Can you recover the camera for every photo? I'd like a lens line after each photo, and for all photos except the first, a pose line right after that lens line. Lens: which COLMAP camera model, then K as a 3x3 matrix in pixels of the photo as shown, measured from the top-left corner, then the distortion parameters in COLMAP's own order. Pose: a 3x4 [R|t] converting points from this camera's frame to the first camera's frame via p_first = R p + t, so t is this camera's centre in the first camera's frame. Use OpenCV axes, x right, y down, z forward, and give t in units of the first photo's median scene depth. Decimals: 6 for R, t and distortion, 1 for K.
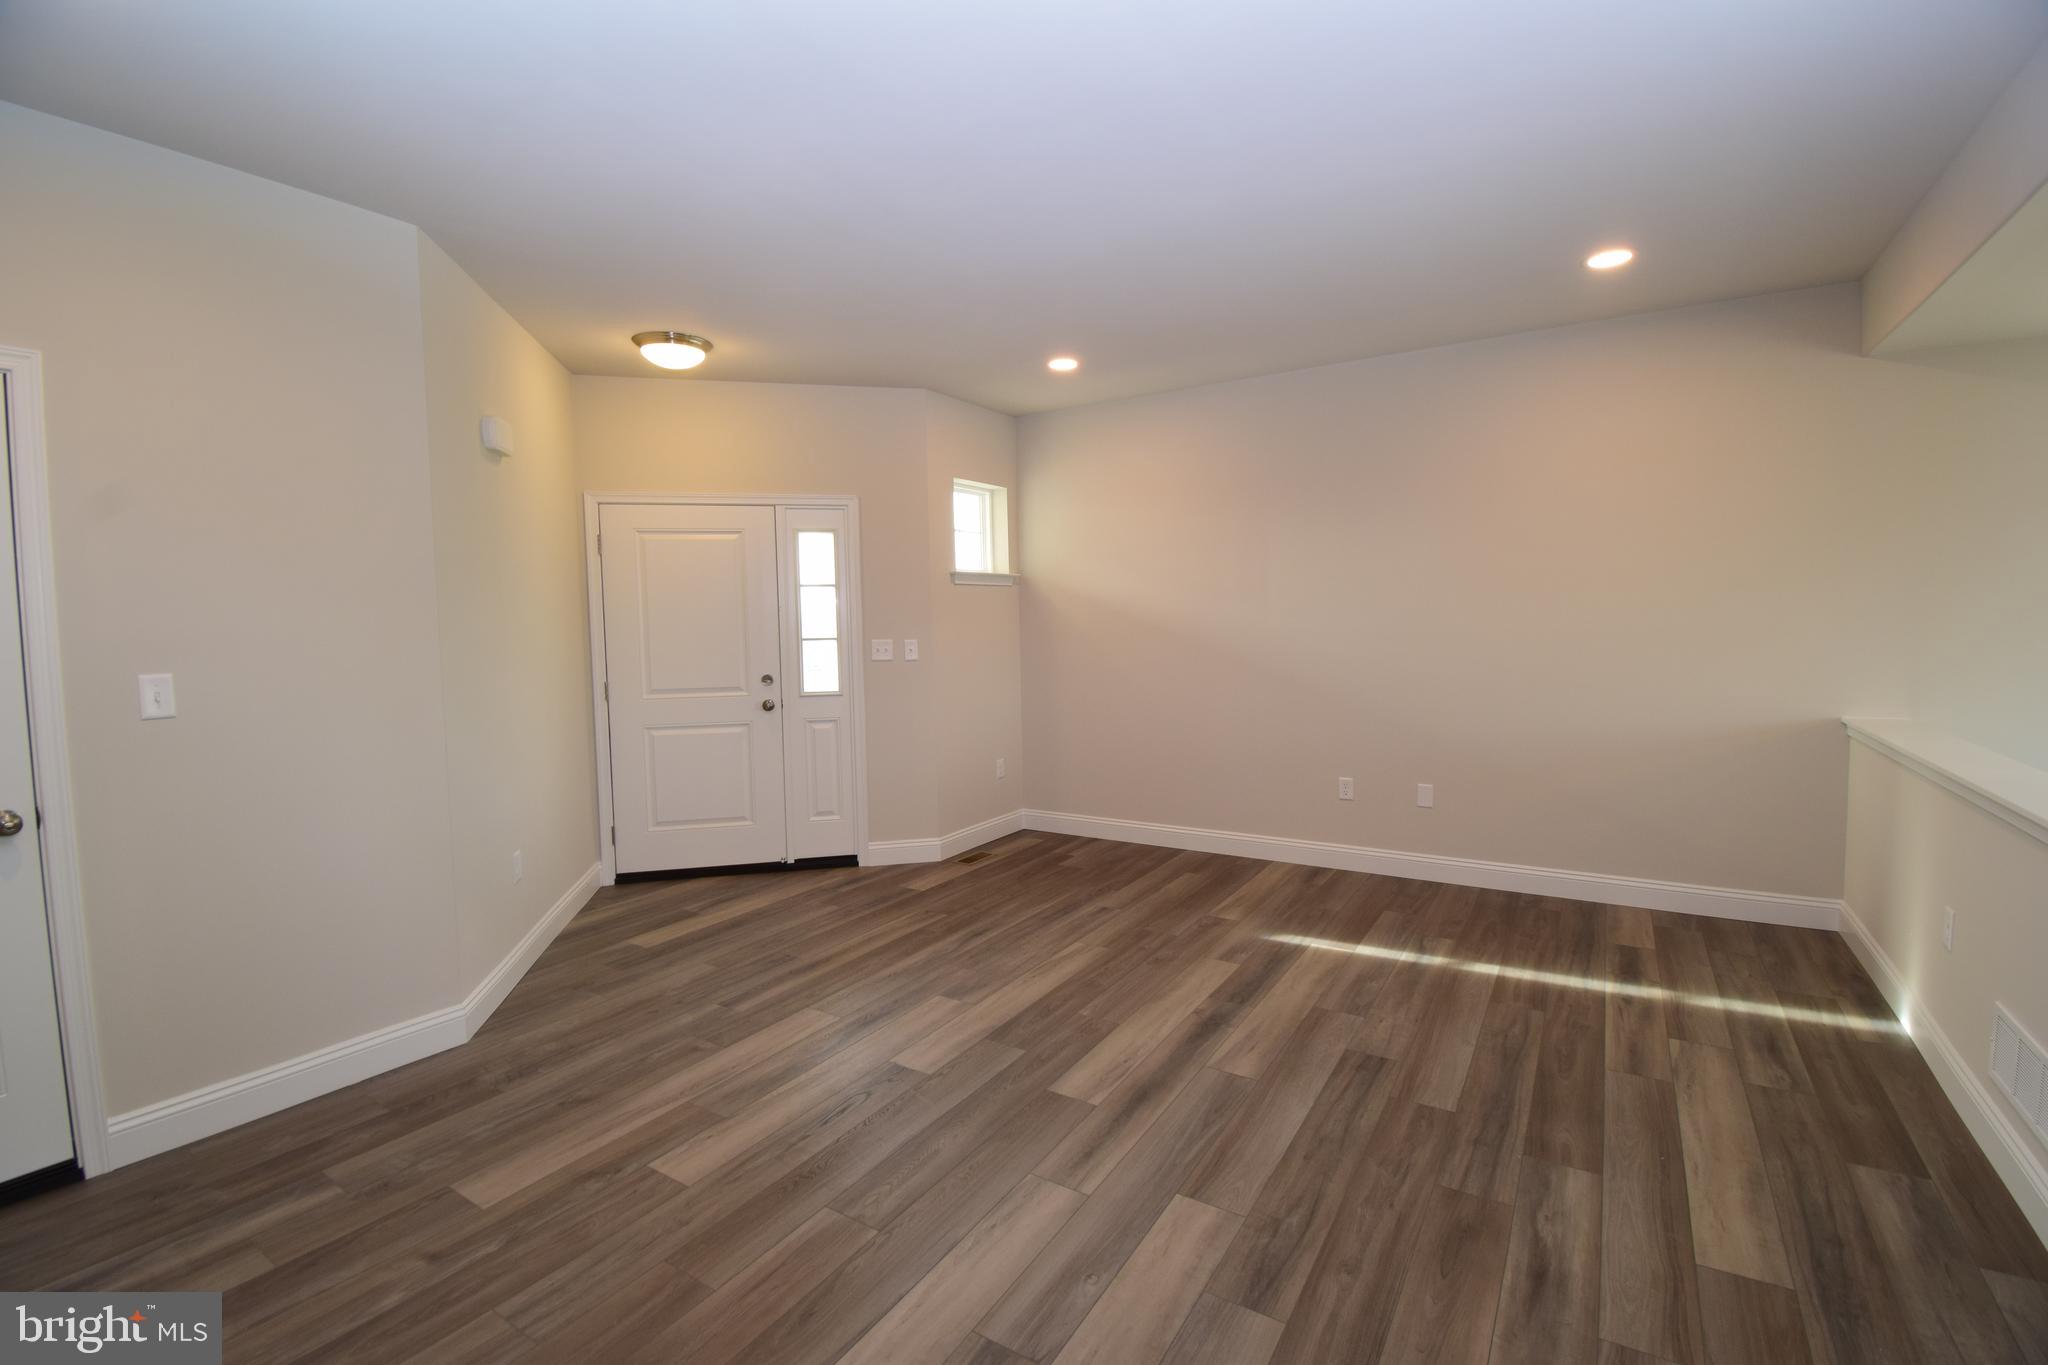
lens RADIAL K [[898.3, 0, 1031.4], [0, 898.3, 662.7], [0, 0, 1]] dist [0.002509, -0.013402]
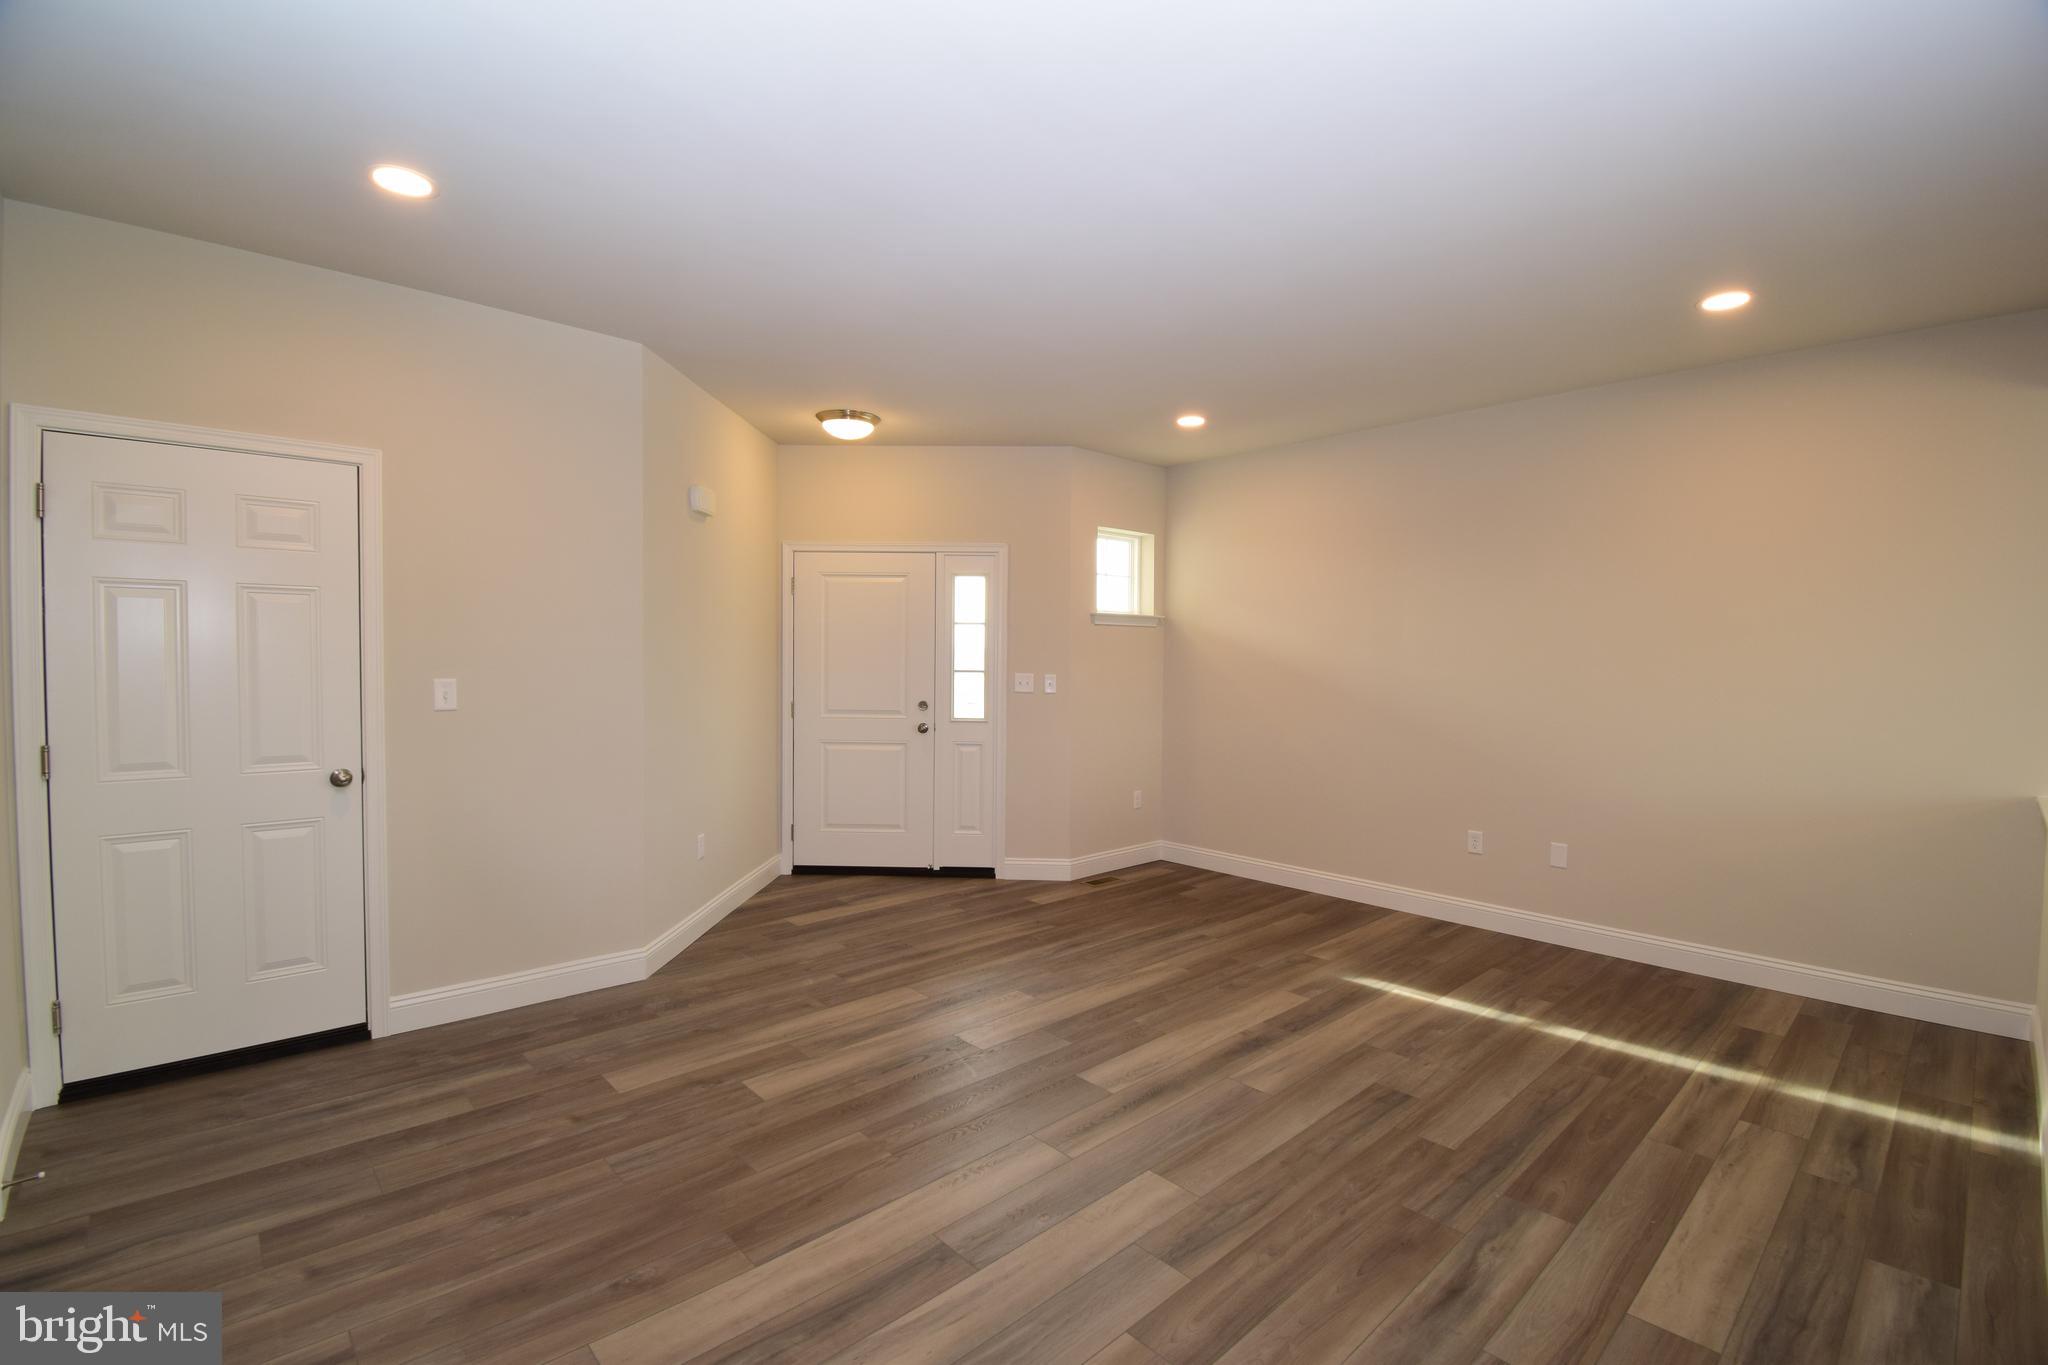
lens RADIAL K [[898.3, 0, 1039.2], [0, 898.3, 674.2], [0, 0, 1]] dist [0.002509, -0.013402]
pose [[0.968917, 0.033446, -0.245115, 0.178508], [-0.040611, 0.998881, -0.024233, 0.001273], [0.244030, 0.033434, 0.969191, -0.092670]]
